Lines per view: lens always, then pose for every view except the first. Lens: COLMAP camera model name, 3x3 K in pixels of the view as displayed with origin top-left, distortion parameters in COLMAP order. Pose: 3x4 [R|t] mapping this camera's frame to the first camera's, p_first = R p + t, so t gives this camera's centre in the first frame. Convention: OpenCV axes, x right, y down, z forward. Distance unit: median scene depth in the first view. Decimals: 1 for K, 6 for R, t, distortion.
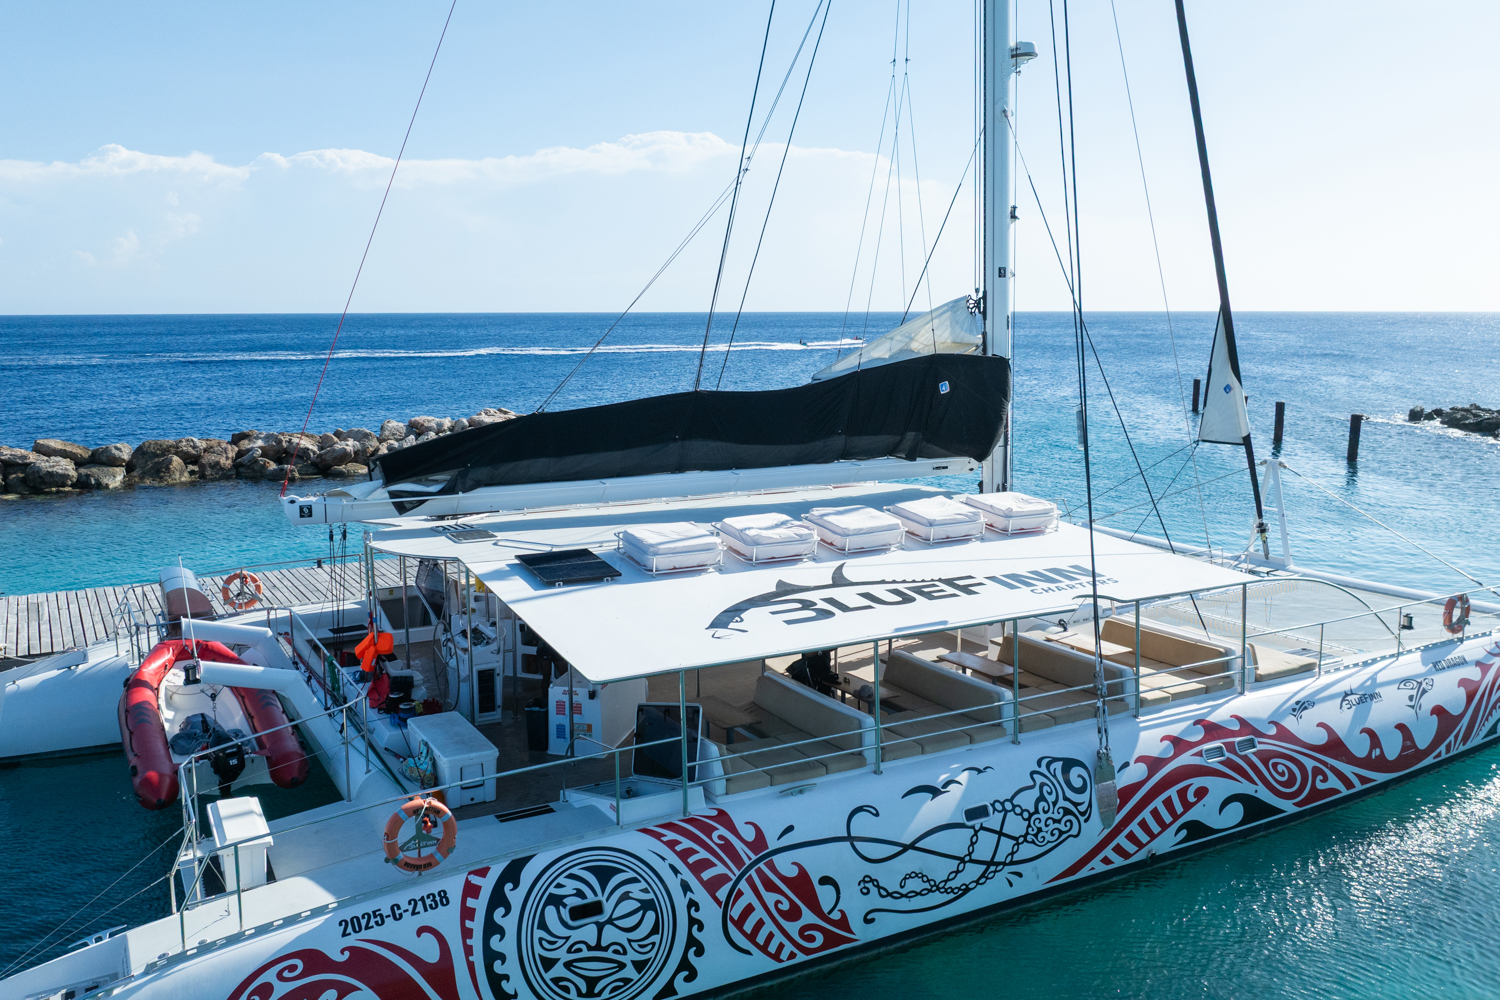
lens RADIAL K [[1260.1, 0, 760.4], [0, 1260.1, 501.8], [0, 0, 1]] dist [-0.006442, -0.033495]
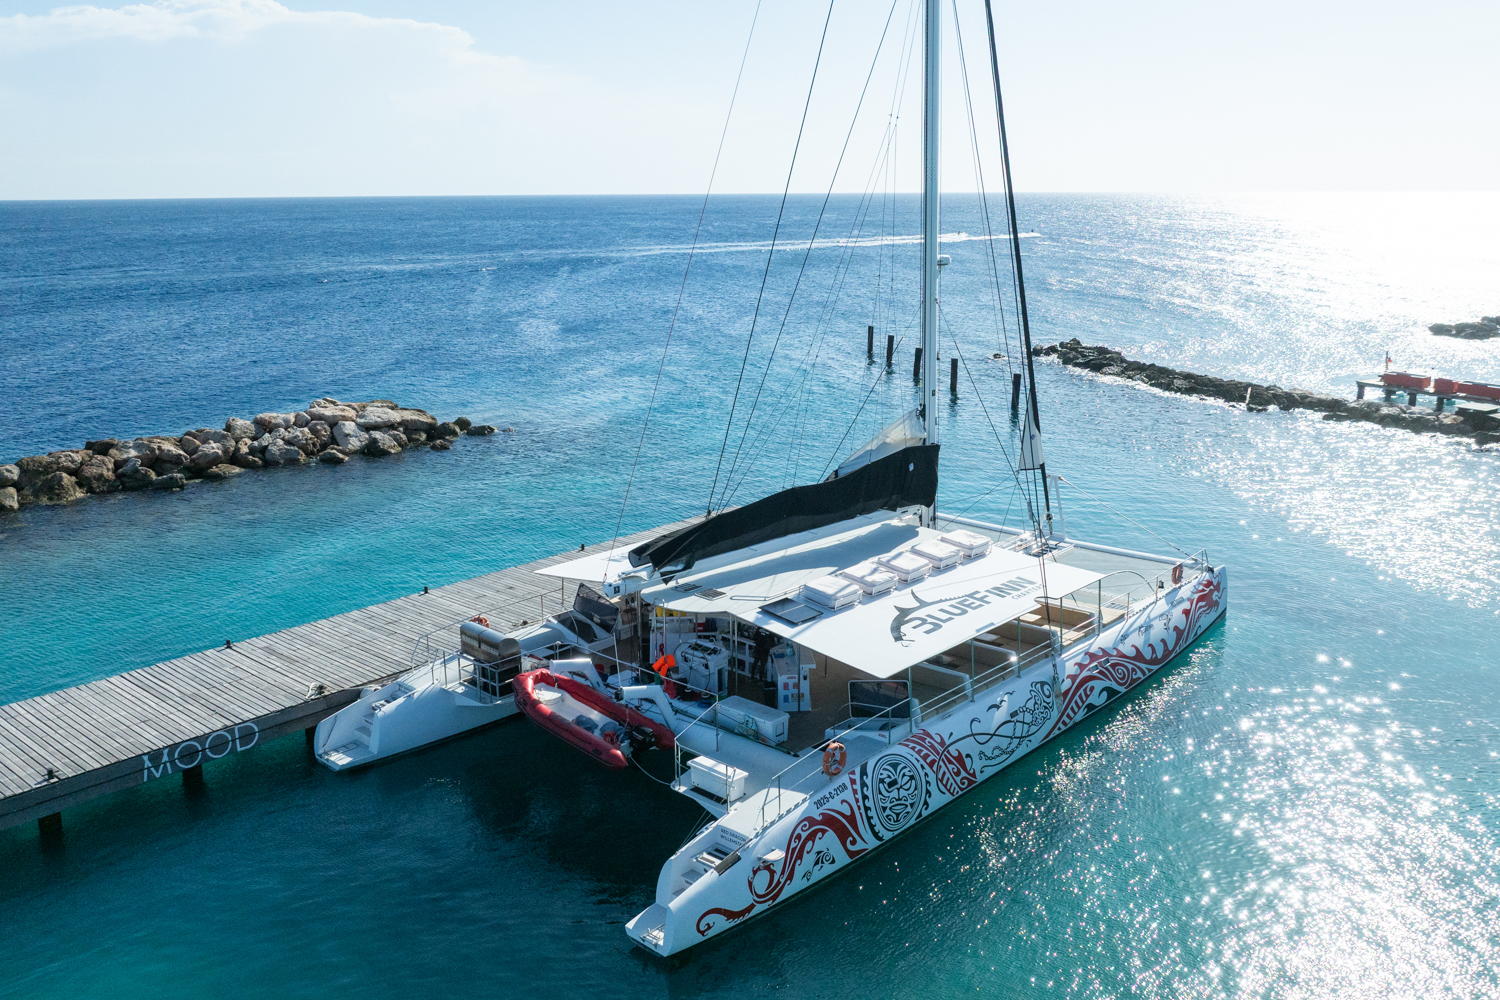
lens RADIAL K [[1260.1, 0, 762.5], [0, 1260.1, 507.7], [0, 0, 1]] dist [-0.006442, -0.033495]
pose [[0.950160, -0.079395, 0.301483, -0.727711], [0.050634, 0.993489, 0.102055, -0.285836], [-0.307622, -0.081703, 0.947994, -0.713640]]
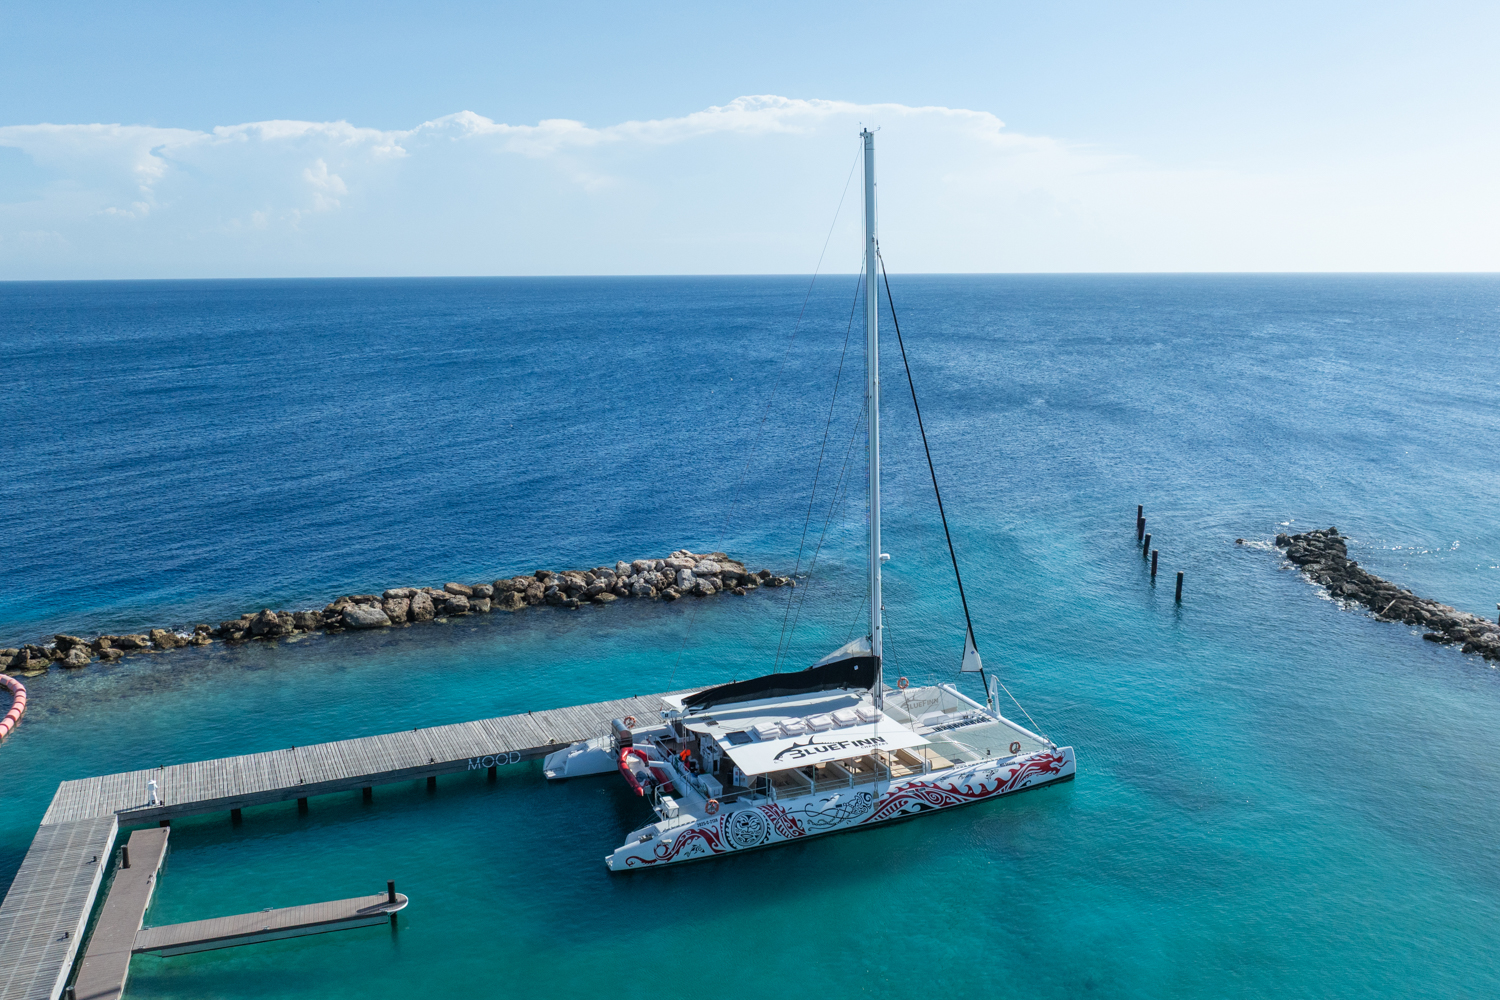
lens RADIAL K [[1260.1, 0, 757.6], [0, 1260.1, 504.7], [0, 0, 1]] dist [-0.006442, -0.033495]
pose [[0.994648, 0.014391, -0.102312, 0.281441], [-0.010988, 0.999370, 0.033745, -0.776362], [0.102733, -0.032440, 0.994180, -2.746494]]
